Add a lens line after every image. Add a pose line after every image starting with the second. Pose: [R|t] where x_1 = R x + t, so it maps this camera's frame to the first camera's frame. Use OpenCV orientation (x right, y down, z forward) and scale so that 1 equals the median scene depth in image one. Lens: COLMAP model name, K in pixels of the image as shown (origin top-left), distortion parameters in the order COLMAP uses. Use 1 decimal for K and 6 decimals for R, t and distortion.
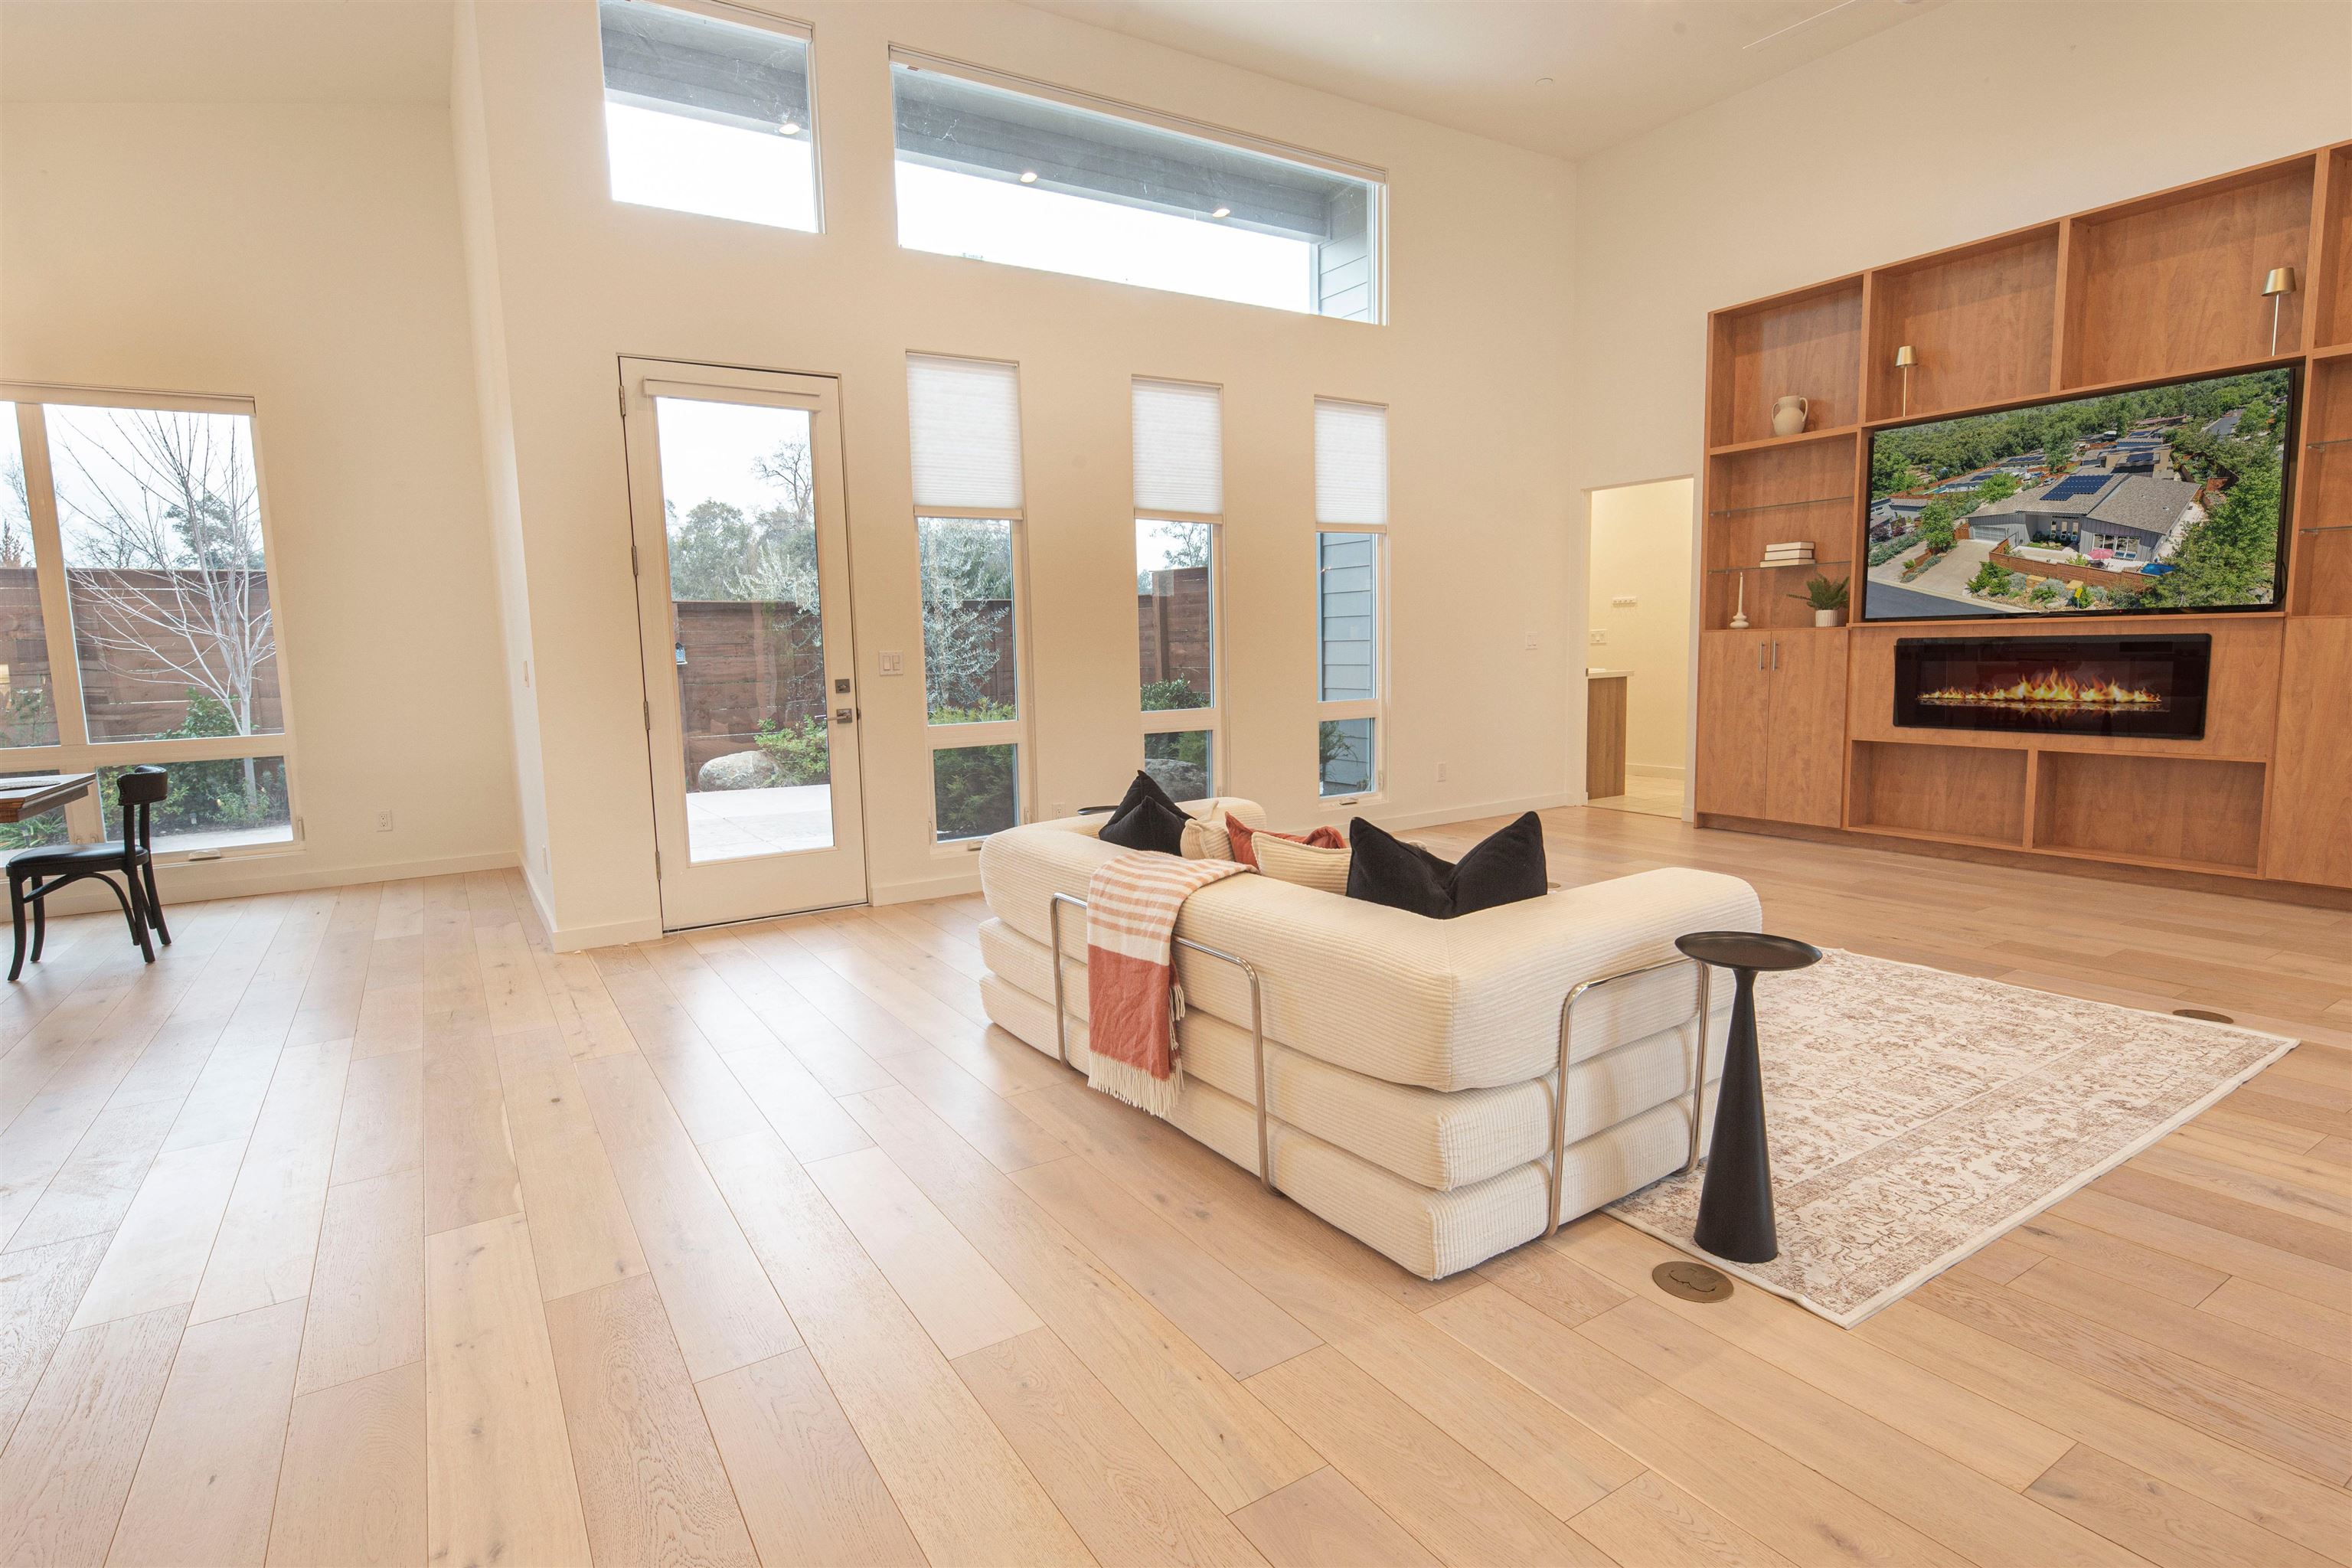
lens RADIAL K [[1179.1, 0, 1176.0], [0, 1179.1, 784.0], [0, 0, 1]] dist [0.003399, -0.000206]
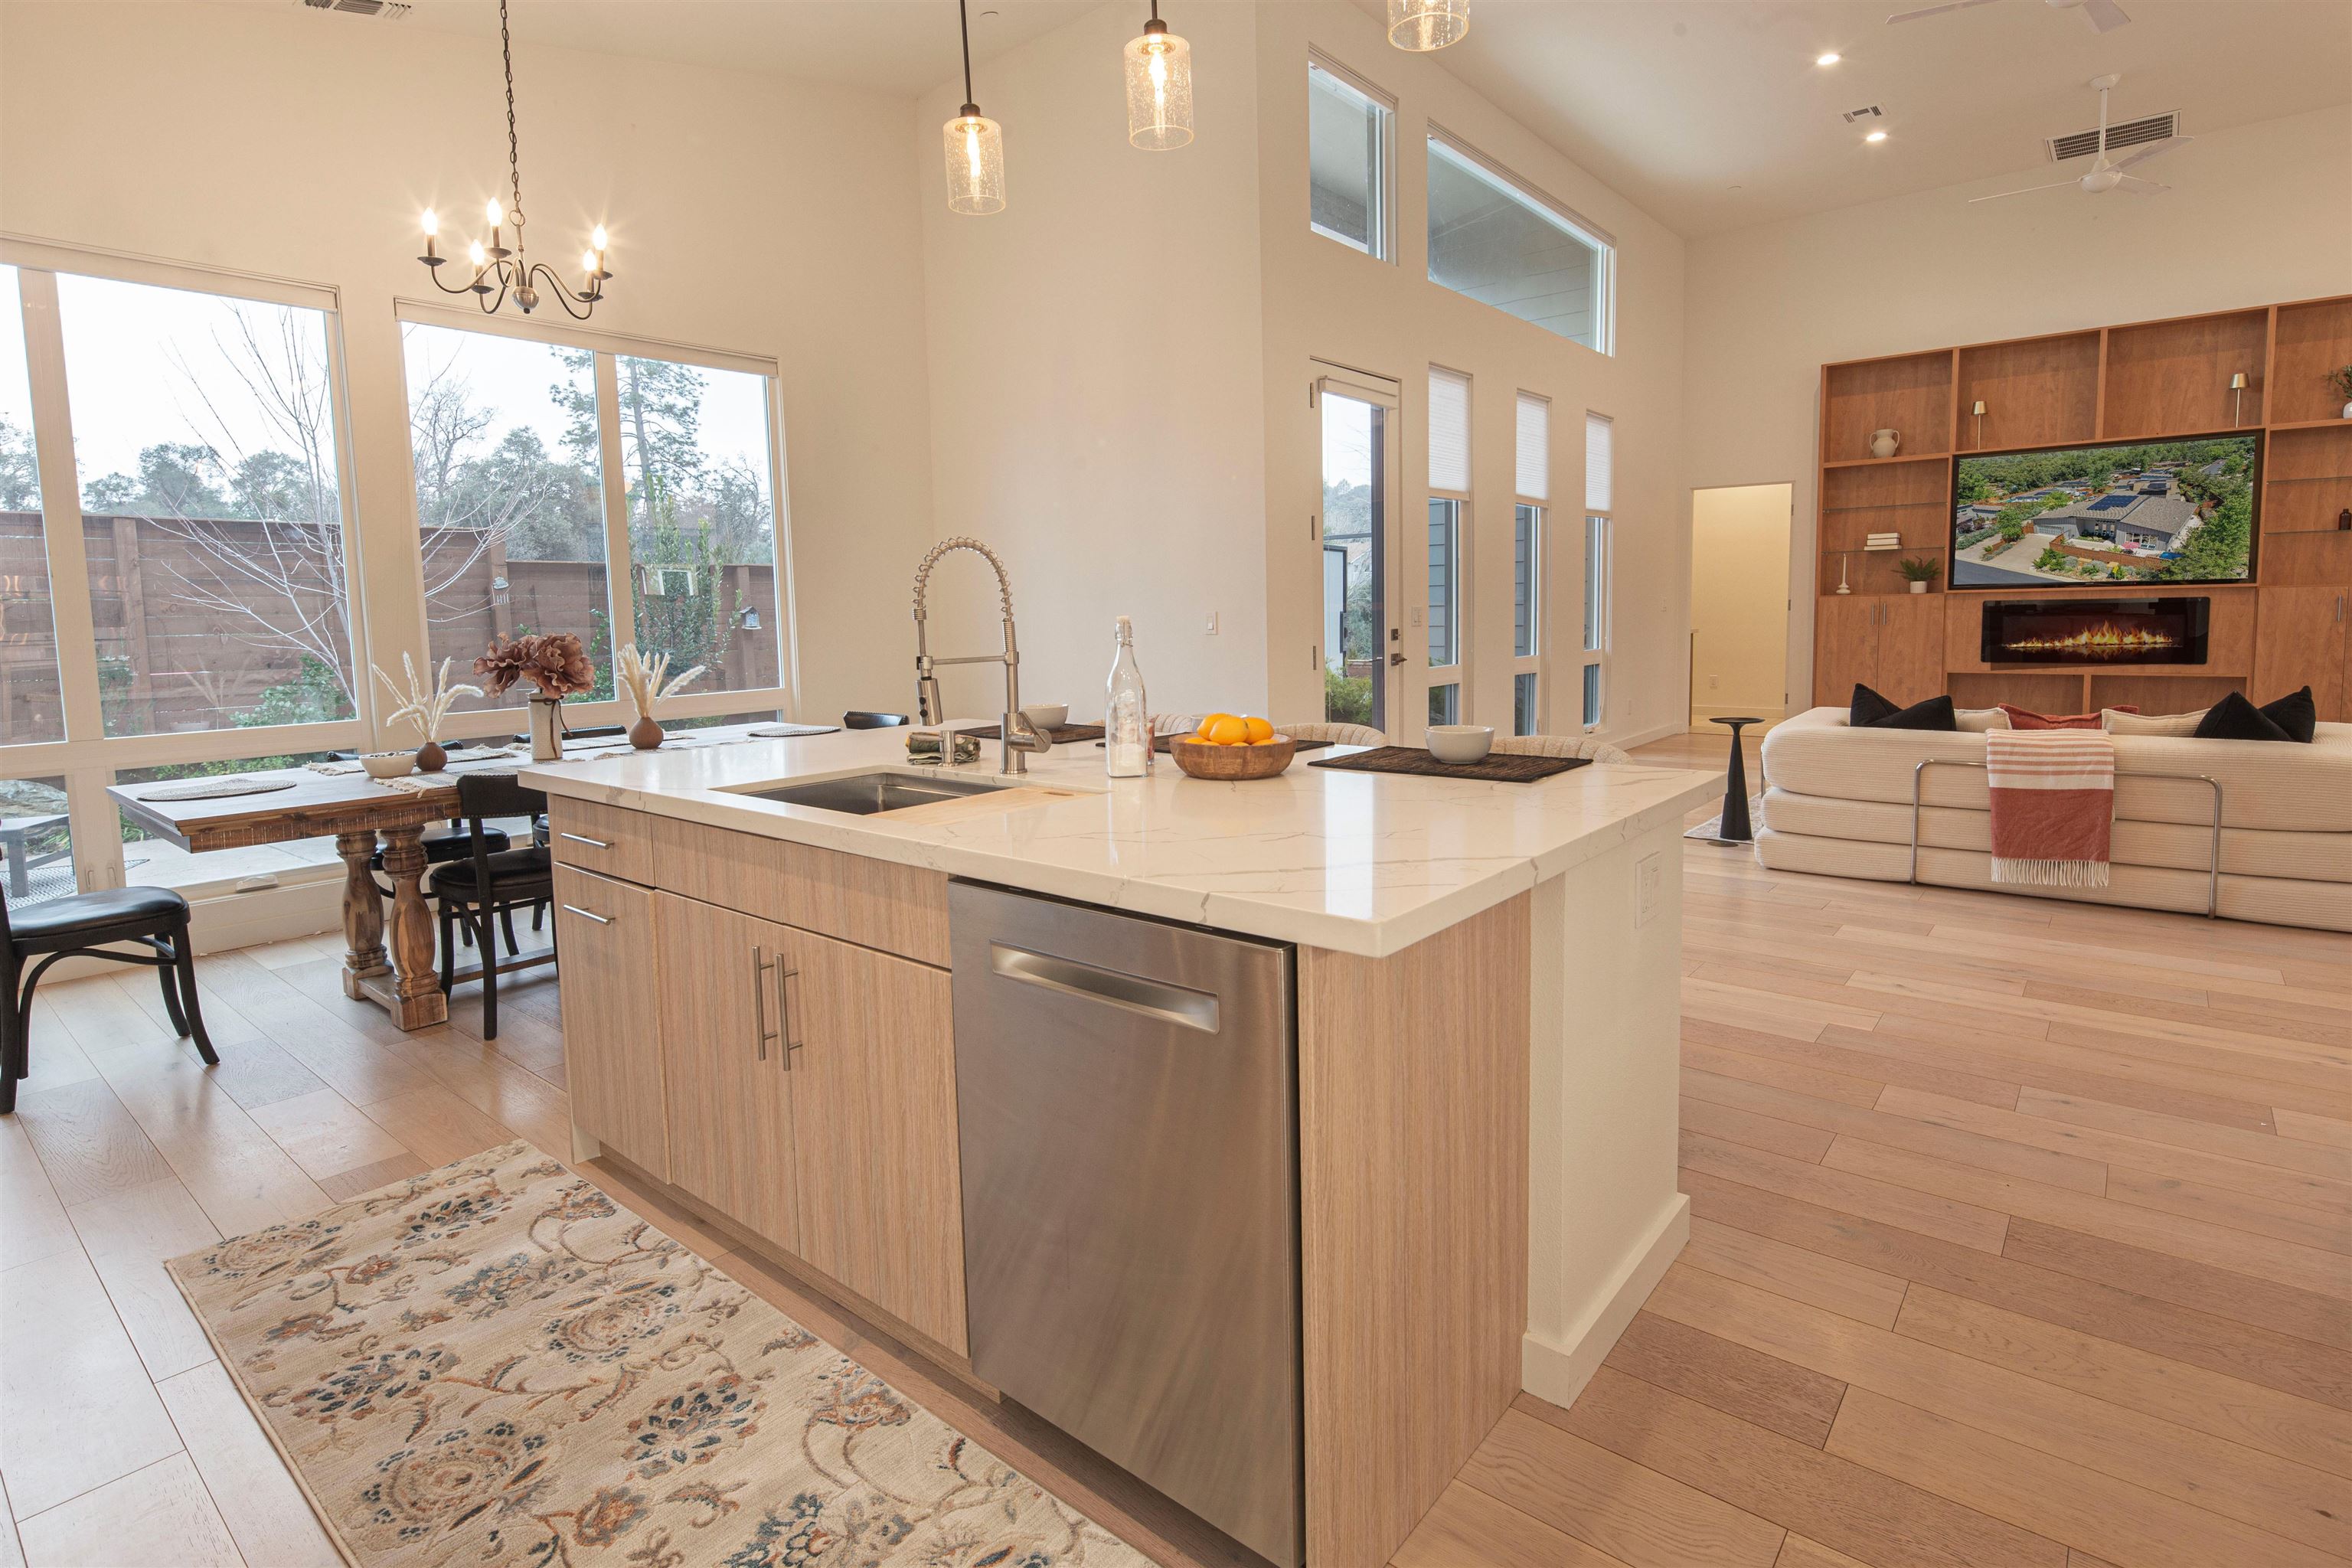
lens RADIAL K [[1171.0, 0, 1170.7], [0, 1171.0, 715.2], [0, 0, 1]] dist [0.001647, -0.000351]
pose [[0.953388, -0.024328, 0.300764, -0.811613], [0.035580, 0.998855, -0.031990, 0.028037], [-0.299641, 0.041200, 0.953162, -0.064675]]
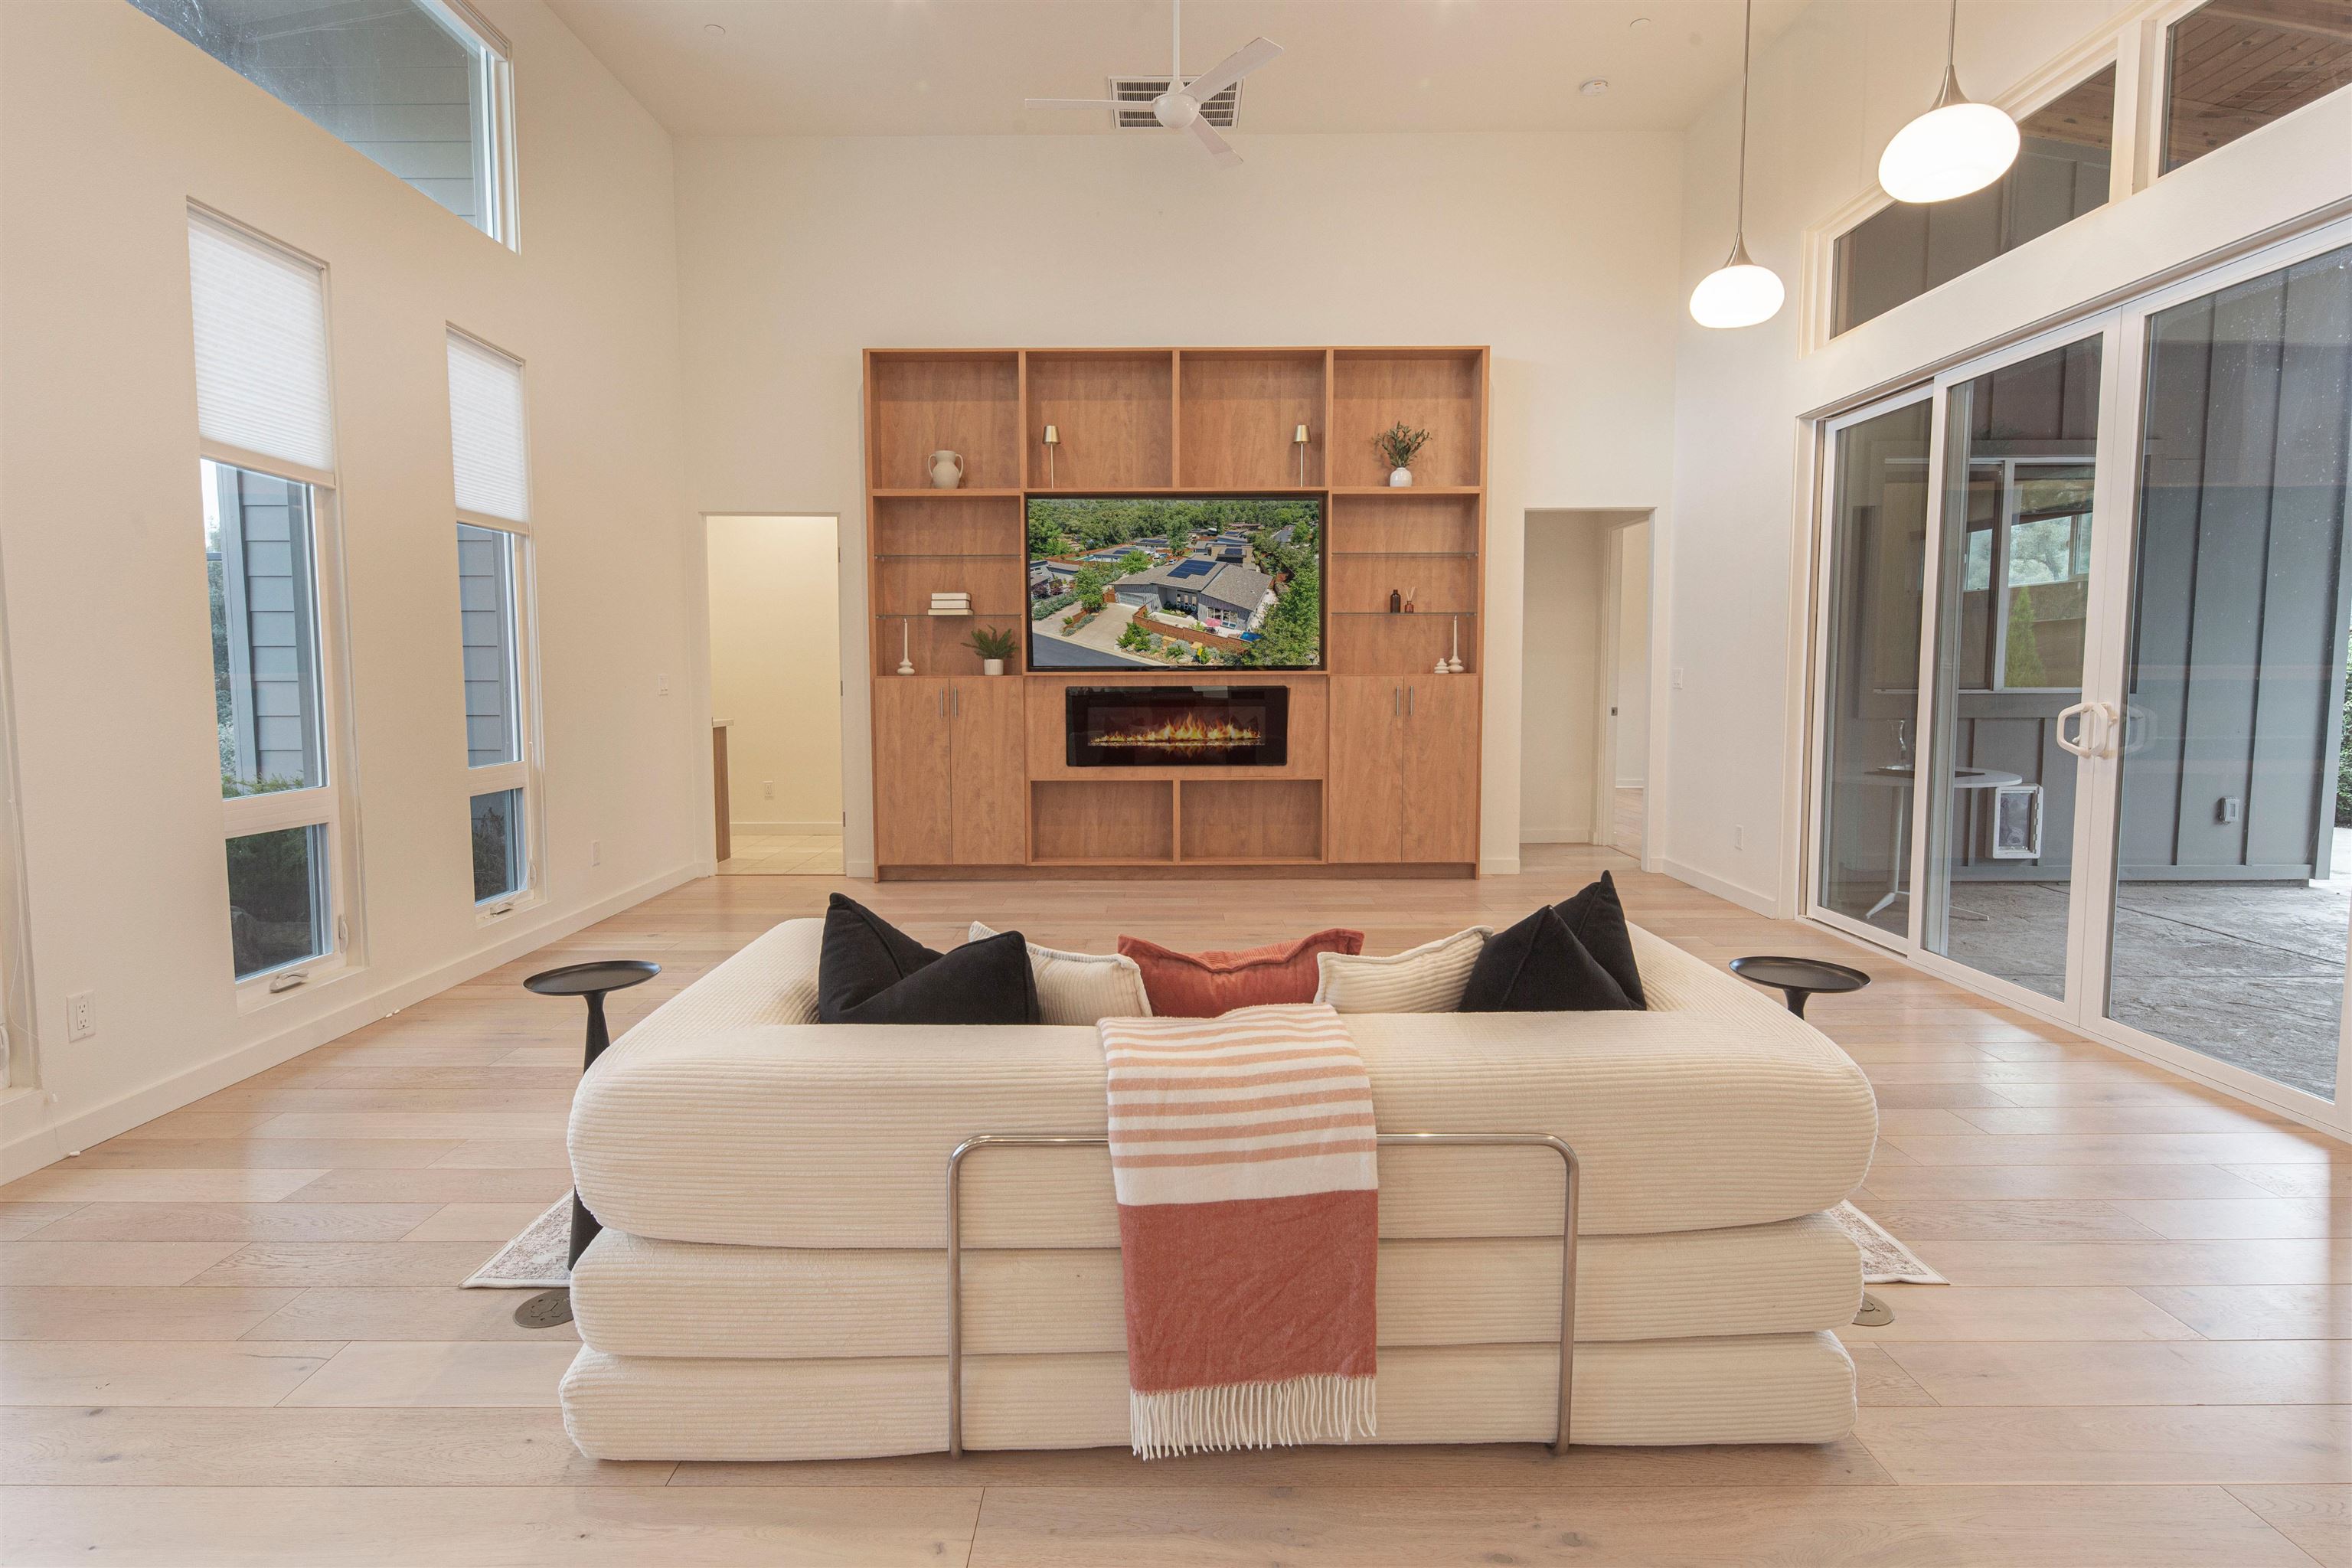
lens RADIAL K [[1167.9, 0, 1164.0], [0, 1167.9, 773.5], [0, 0, 1]] dist [0.001488, -0.001744]
pose [[0.541375, -0.049554, 0.839320, -0.276524], [0.091074, 0.995844, 0.000051, -0.036164], [-0.835834, 0.076413, 0.543638, 0.353122]]
